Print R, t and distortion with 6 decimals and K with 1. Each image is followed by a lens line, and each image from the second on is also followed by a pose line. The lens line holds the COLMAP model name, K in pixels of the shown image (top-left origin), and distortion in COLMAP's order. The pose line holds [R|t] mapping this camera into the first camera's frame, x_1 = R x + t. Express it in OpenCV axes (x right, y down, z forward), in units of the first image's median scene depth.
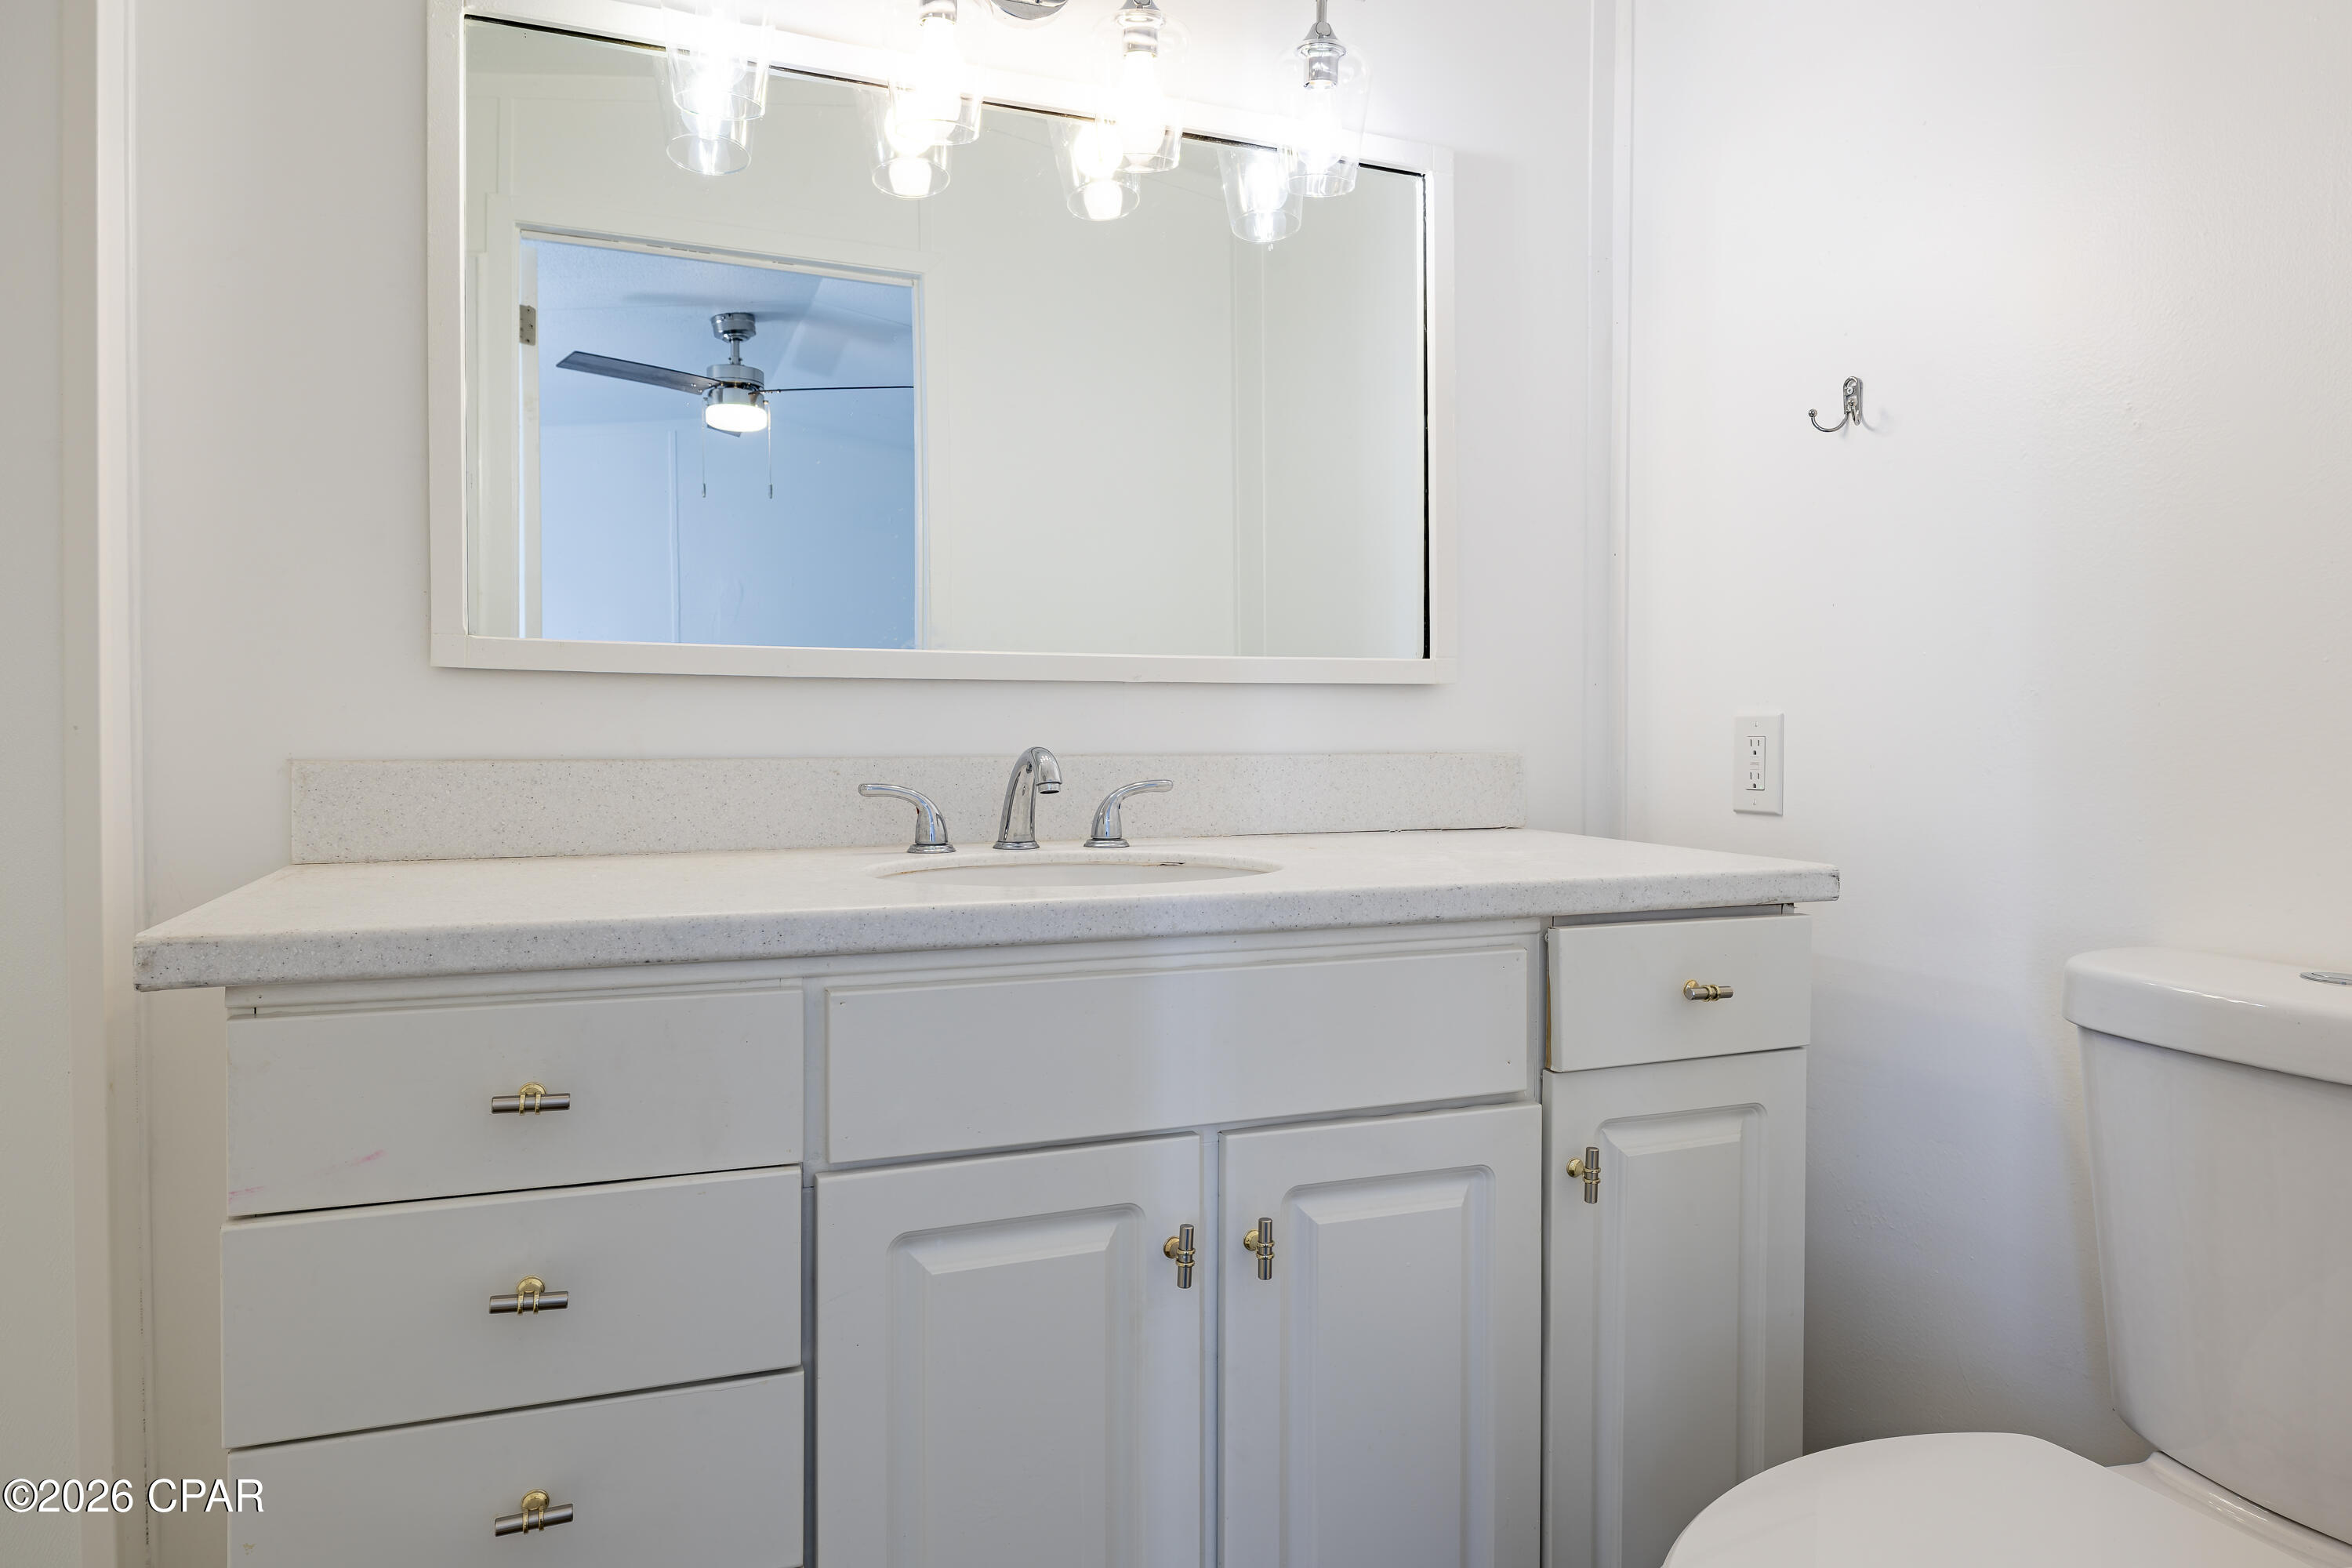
lens RADIAL K [[1499.7, 0, 1177.7], [0, 1499.7, 783.8], [0, 0, 1]] dist [-0.009983, 0.004874]
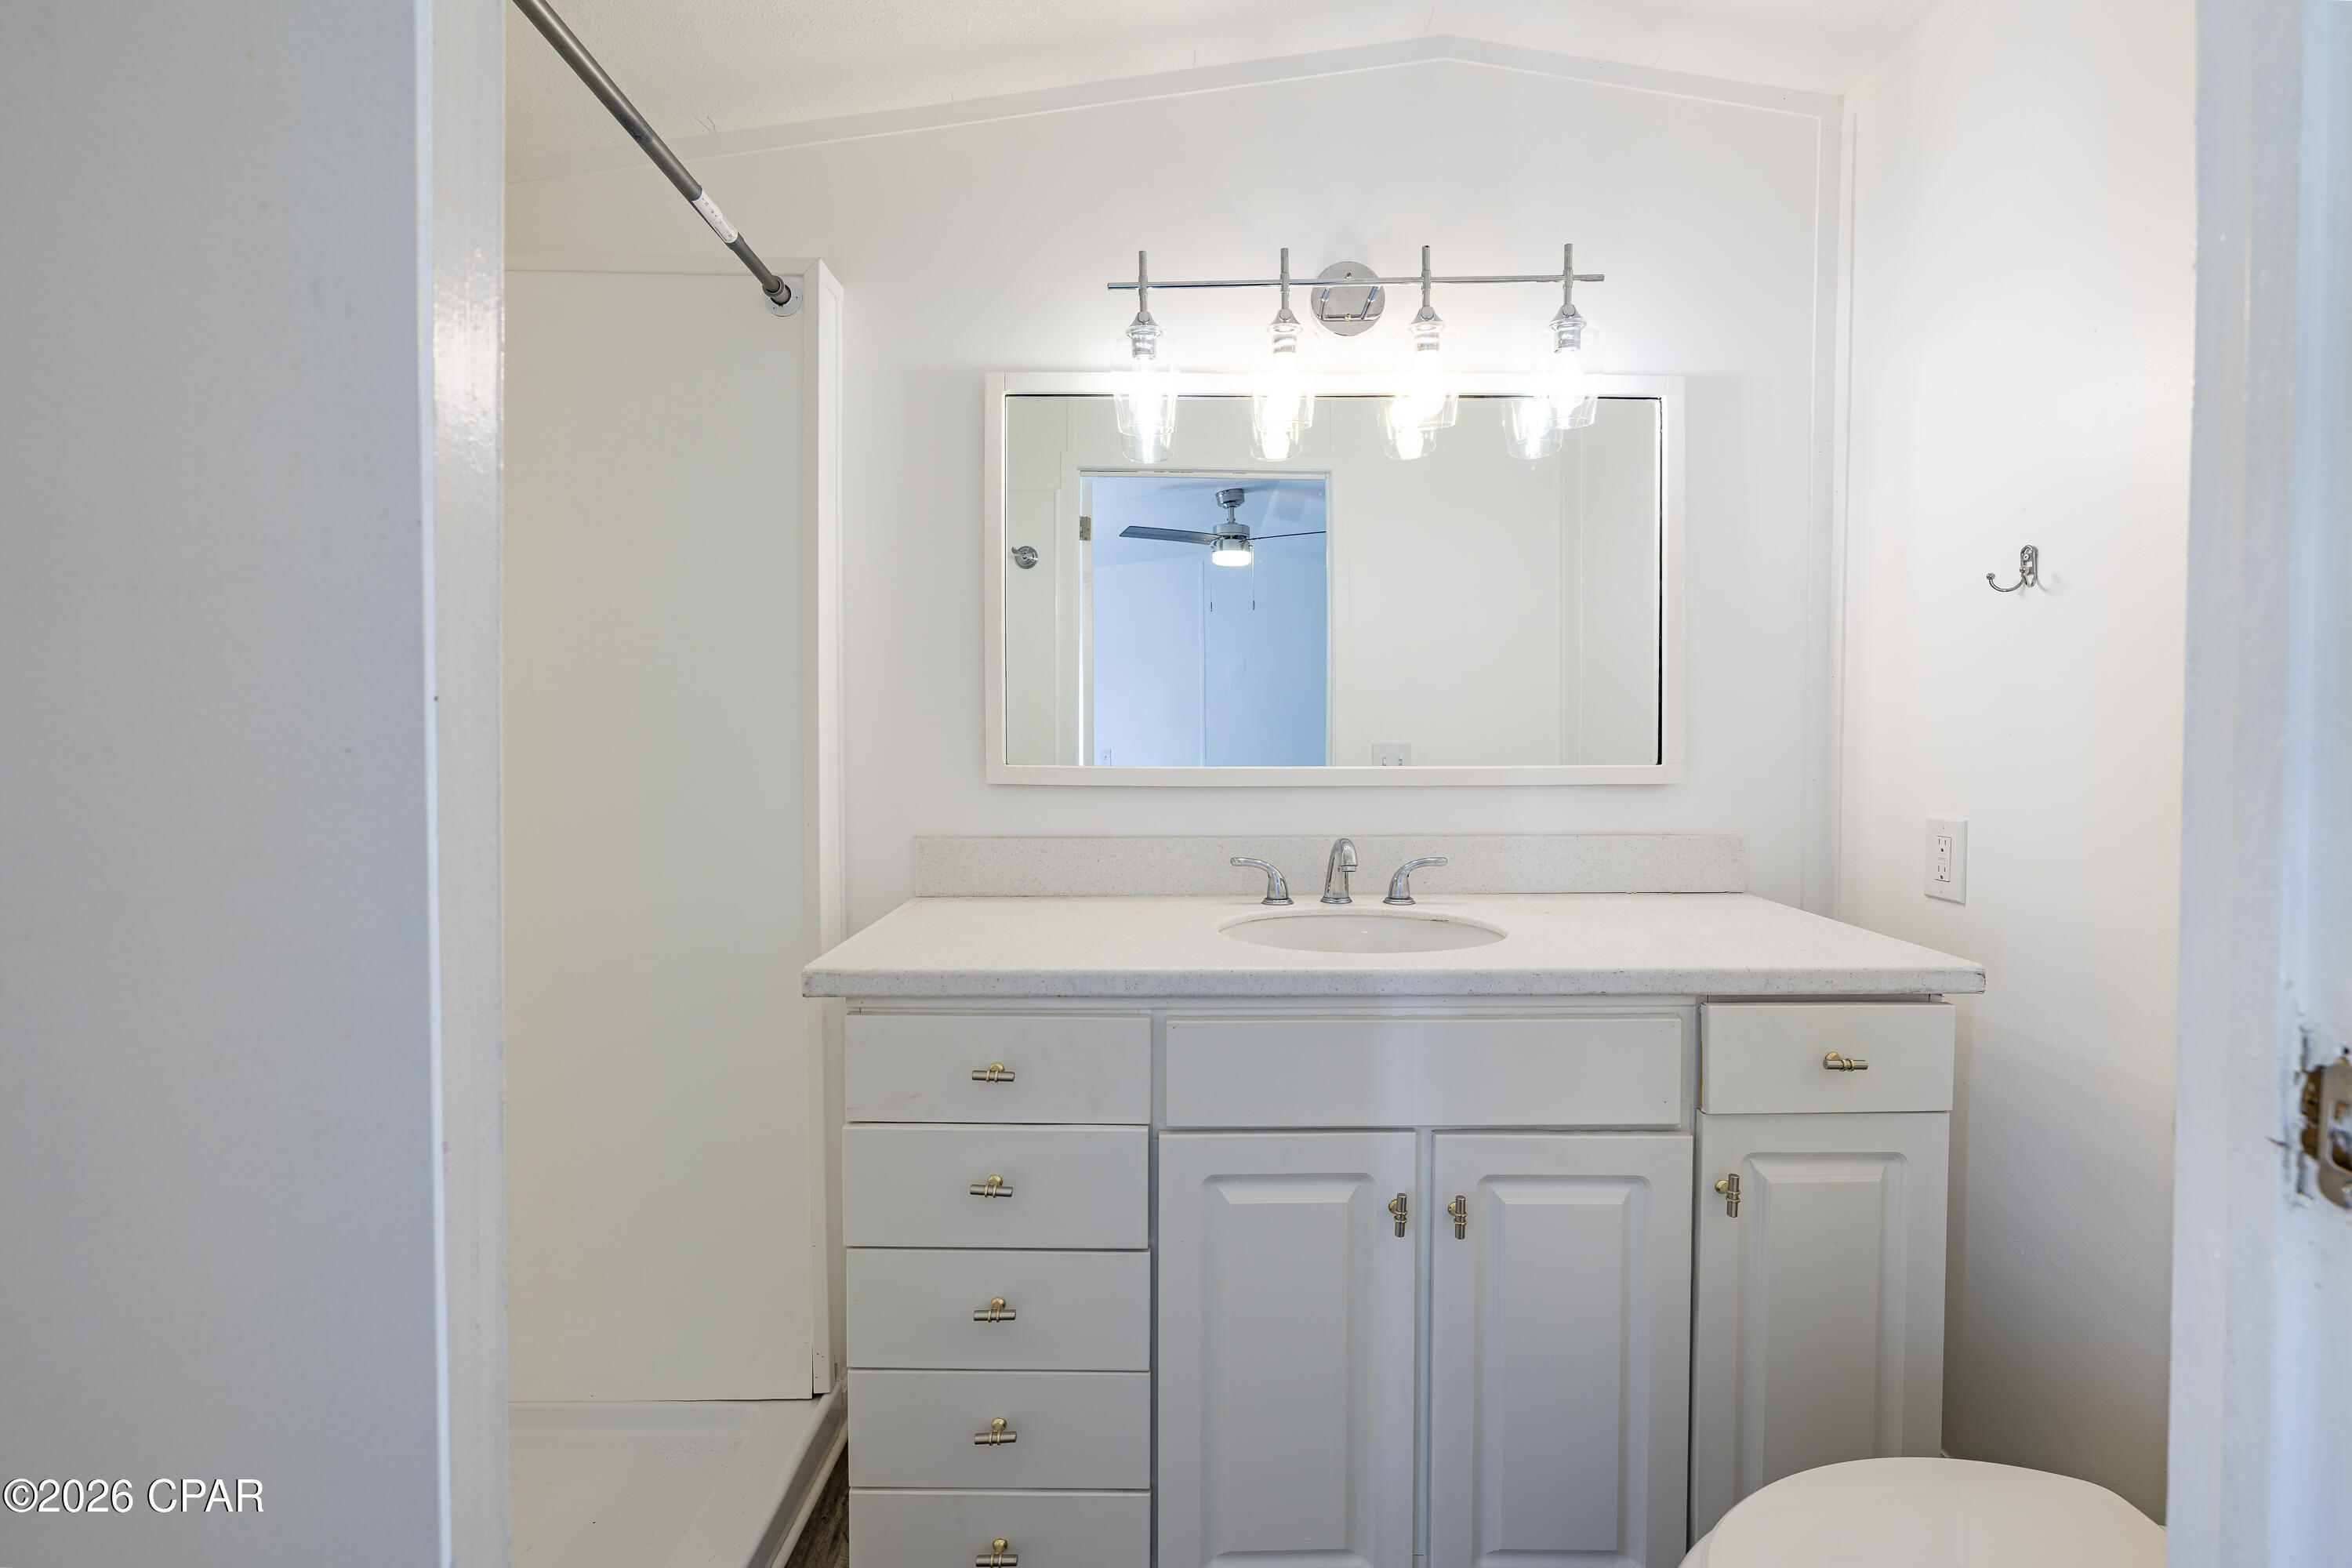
lens RADIAL K [[1054.2, 0, 1174.2], [0, 1054.2, 774.3], [0, 0, 1]] dist [-0.008207, 0.000484]
pose [[0.926793, 0.010220, -0.375433, 0.141122], [-0.006289, 0.999912, 0.011693, -0.099038], [0.375520, -0.008476, 0.926776, -0.028608]]
